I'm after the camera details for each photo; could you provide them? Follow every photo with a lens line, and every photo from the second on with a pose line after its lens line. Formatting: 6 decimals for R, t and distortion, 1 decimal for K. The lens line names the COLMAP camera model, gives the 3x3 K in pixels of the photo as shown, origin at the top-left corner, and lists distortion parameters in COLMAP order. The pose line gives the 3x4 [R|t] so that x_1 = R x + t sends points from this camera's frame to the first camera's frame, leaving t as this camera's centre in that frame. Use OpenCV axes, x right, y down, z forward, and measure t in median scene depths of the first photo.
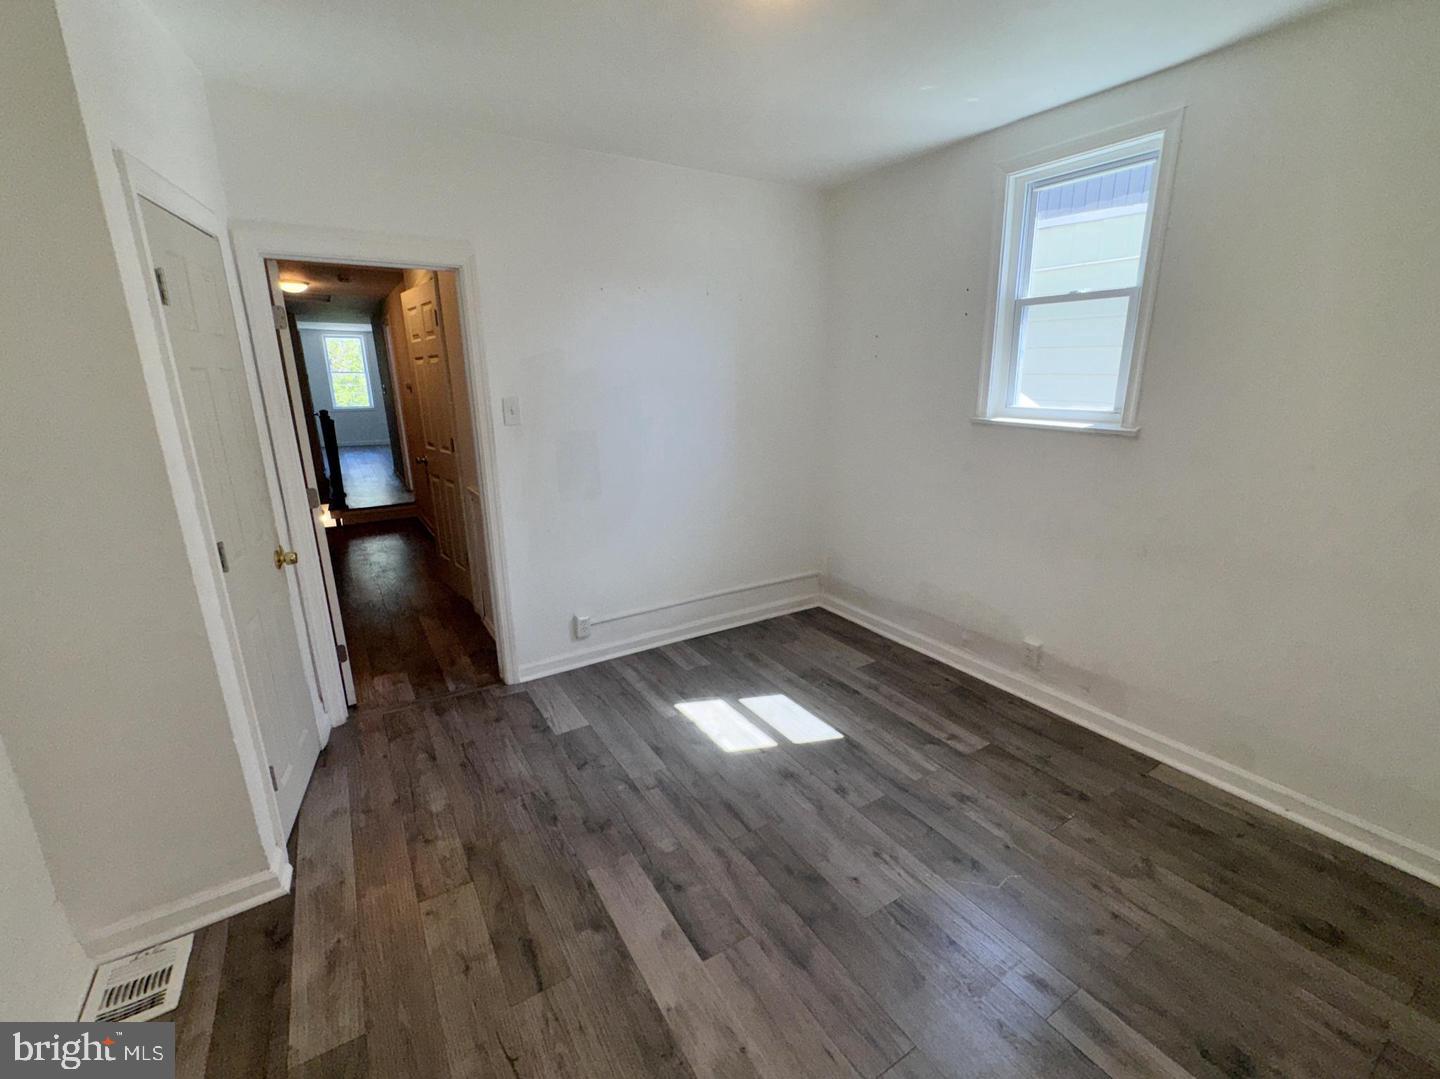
lens RADIAL K [[576.0, 0, 720.0], [0, 576.0, 539.5], [0, 0, 1]] dist [-0.002338, -0.000171]
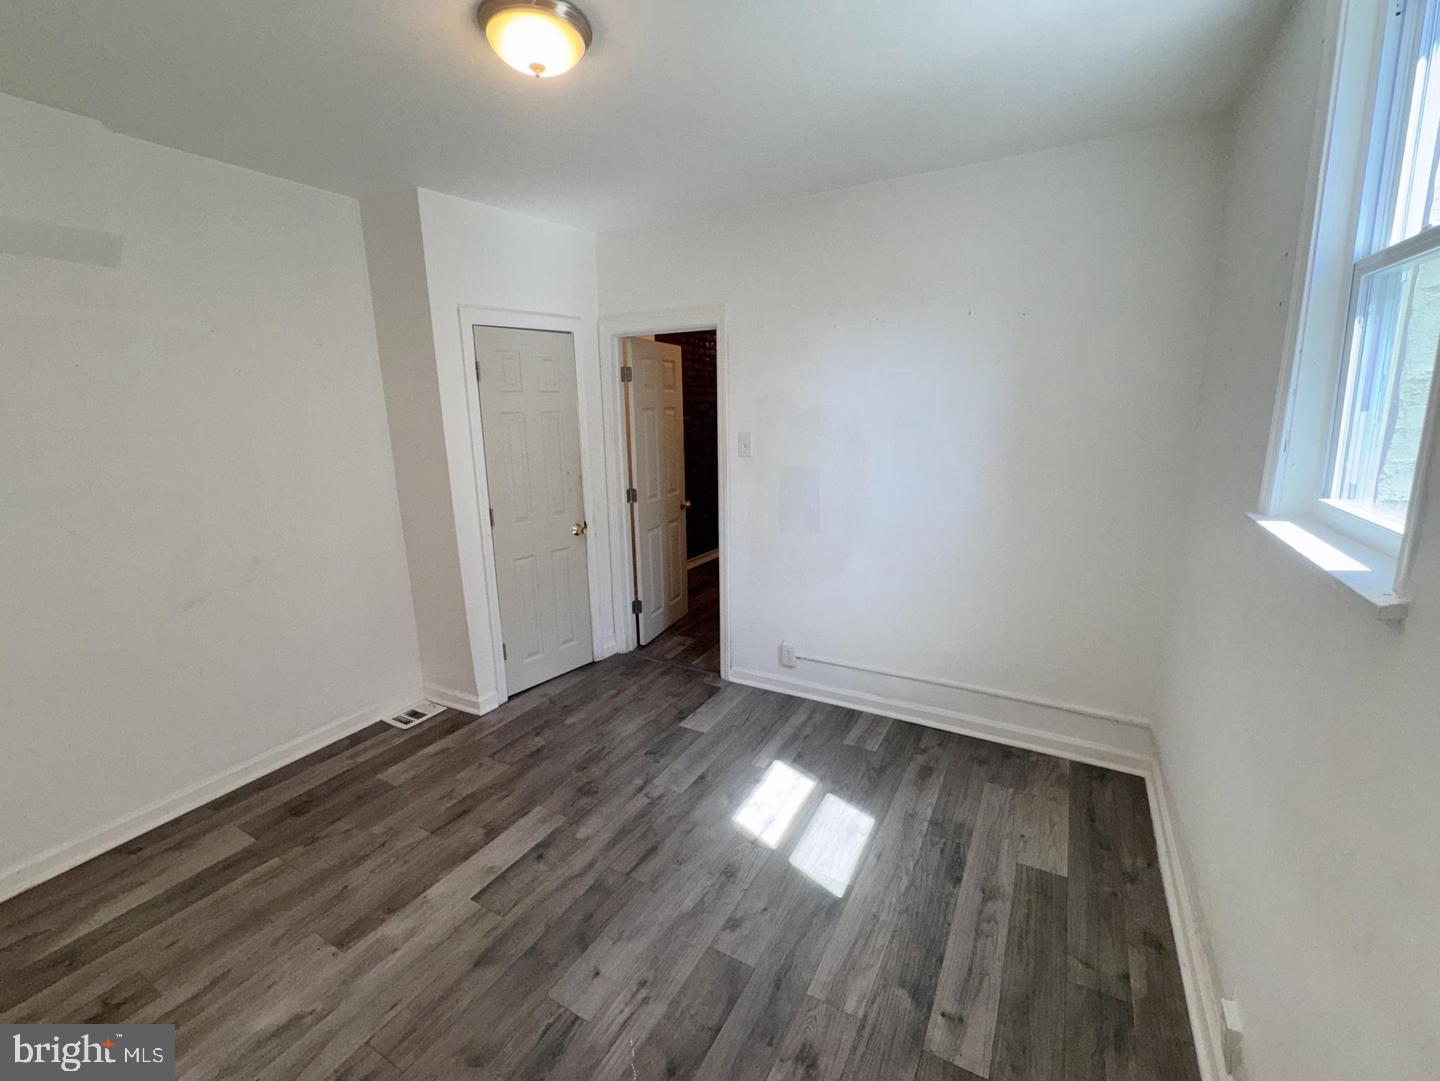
lens RADIAL K [[589.0, 0, 720.0], [0, 589.0, 540.5], [0, 0, 1]] dist [-0.004747, -0.000421]
pose [[0.522939, 0.192766, -0.830287, 0.683503], [-0.225317, 0.970705, 0.083455, -0.138296], [0.822051, 0.143436, 0.551052, 0.383762]]
